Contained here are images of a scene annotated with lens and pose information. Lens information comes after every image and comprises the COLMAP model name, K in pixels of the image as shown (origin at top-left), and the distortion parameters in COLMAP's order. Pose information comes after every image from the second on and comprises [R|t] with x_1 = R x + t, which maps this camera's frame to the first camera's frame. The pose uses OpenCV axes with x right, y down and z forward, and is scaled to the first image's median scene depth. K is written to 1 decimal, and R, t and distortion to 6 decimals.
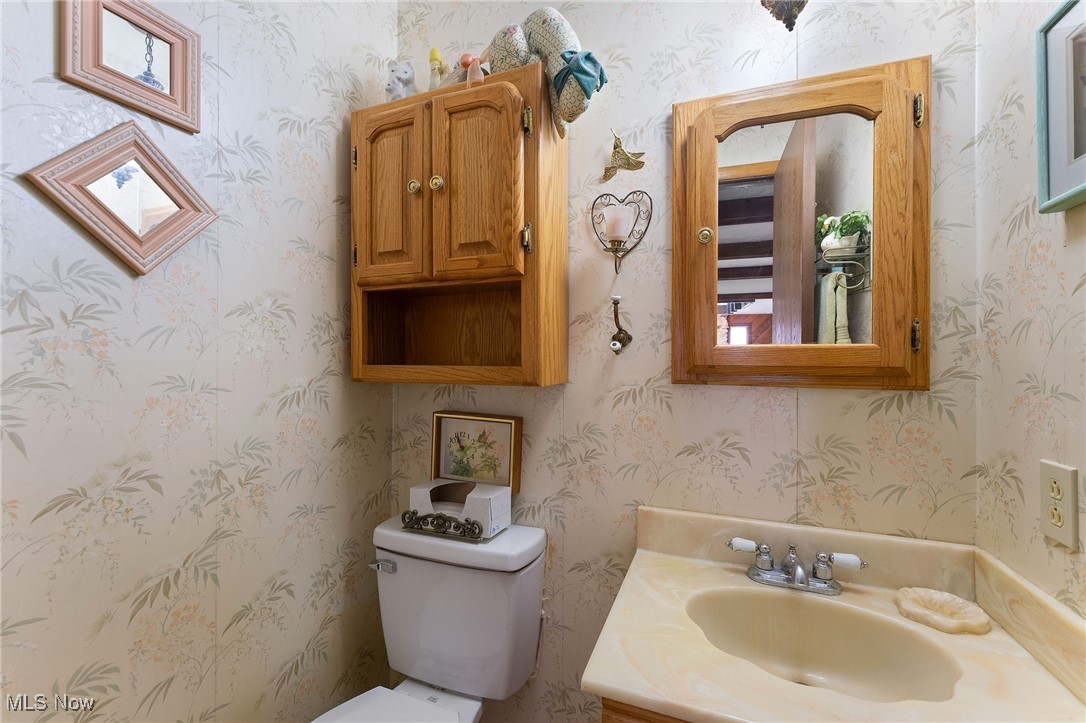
lens RADIAL K [[433.5, 0, 546.0], [0, 433.5, 361.7], [0, 0, 1]] dist [-0.002071, -0.000343]
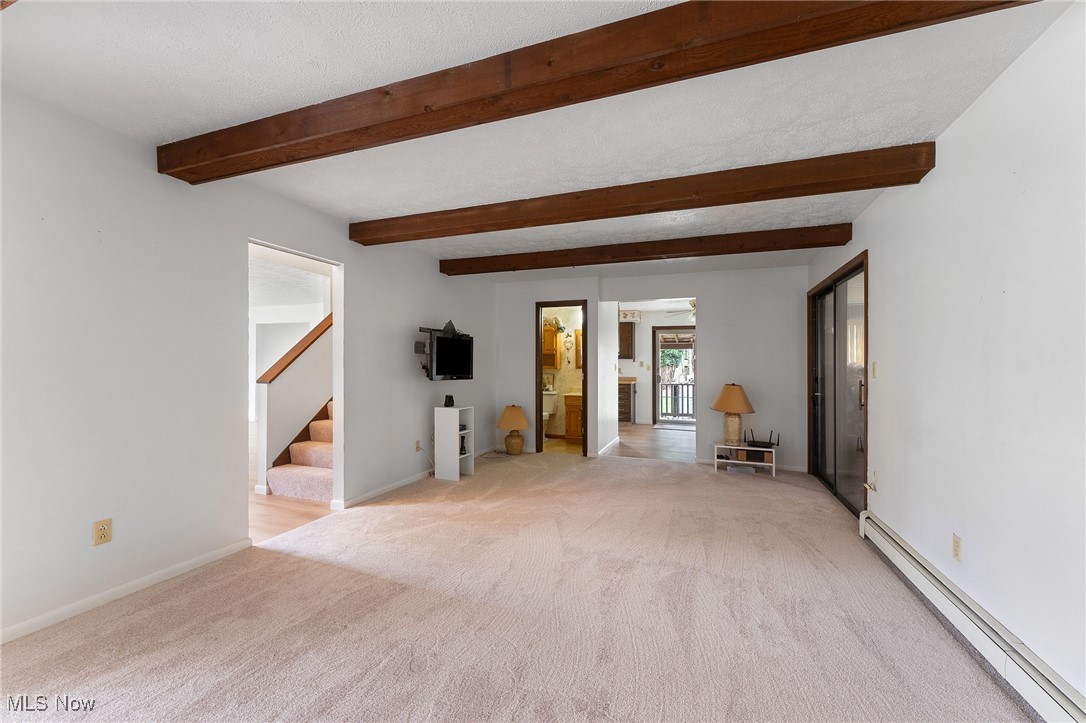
lens RADIAL K [[433.5, 0, 542.9], [0, 433.5, 361.9], [0, 0, 1]] dist [-0.002071, -0.000343]
pose [[0.999573, -0.010798, 0.027145, -0.416018], [0.010858, 0.999939, -0.002062, -0.044912], [-0.027121, 0.002355, 0.999629, -5.747370]]
